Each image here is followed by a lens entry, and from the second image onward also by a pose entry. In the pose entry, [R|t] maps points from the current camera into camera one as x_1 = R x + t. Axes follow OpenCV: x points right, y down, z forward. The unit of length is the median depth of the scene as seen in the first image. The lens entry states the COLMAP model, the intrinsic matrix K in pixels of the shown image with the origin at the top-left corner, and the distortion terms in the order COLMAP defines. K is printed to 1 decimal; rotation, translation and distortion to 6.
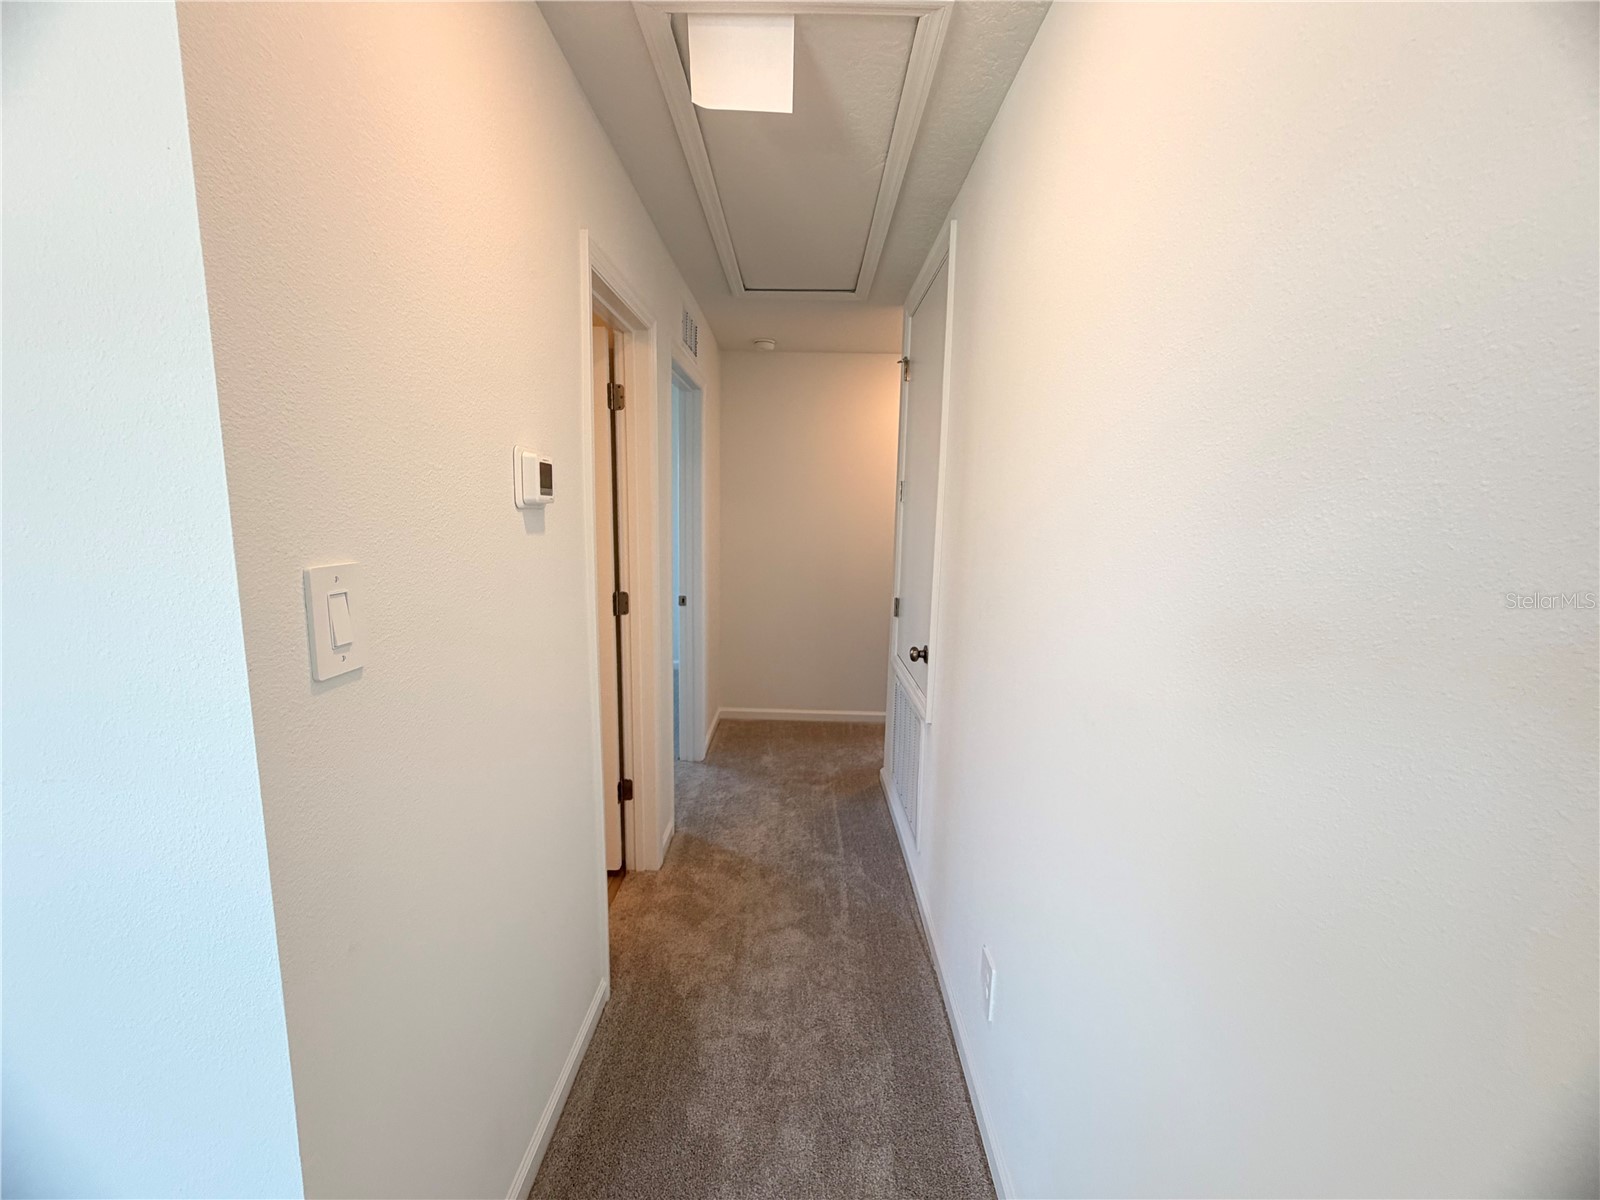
lens RADIAL K [[637.2, 0, 796.1], [0, 637.2, 601.9], [0, 0, 1]] dist [0.000802, 0.000136]
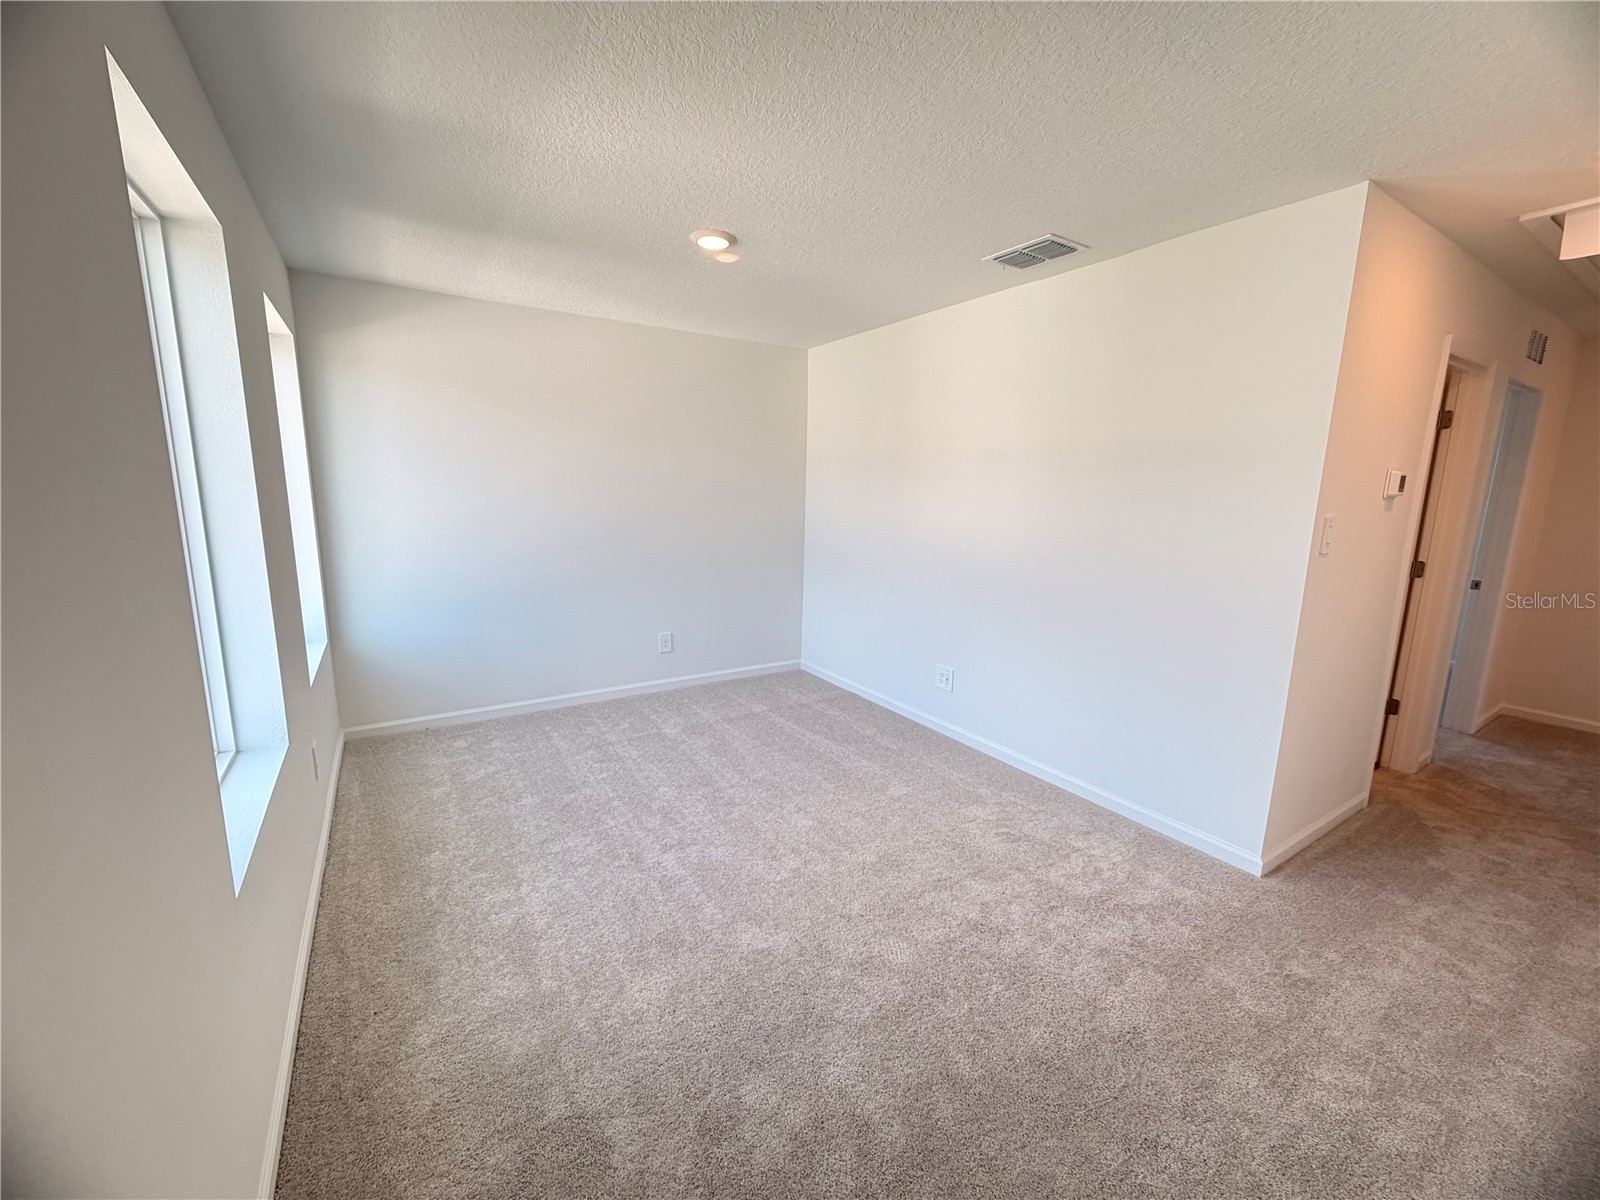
lens RADIAL K [[637.2, 0, 796.1], [0, 637.2, 601.9], [0, 0, 1]] dist [0.000802, 0.000136]
pose [[0.548393, 0.133789, -0.825449, 0.131350], [-0.132373, 0.988561, 0.072283, 0.141334], [0.825677, 0.069627, 0.559830, -0.838832]]
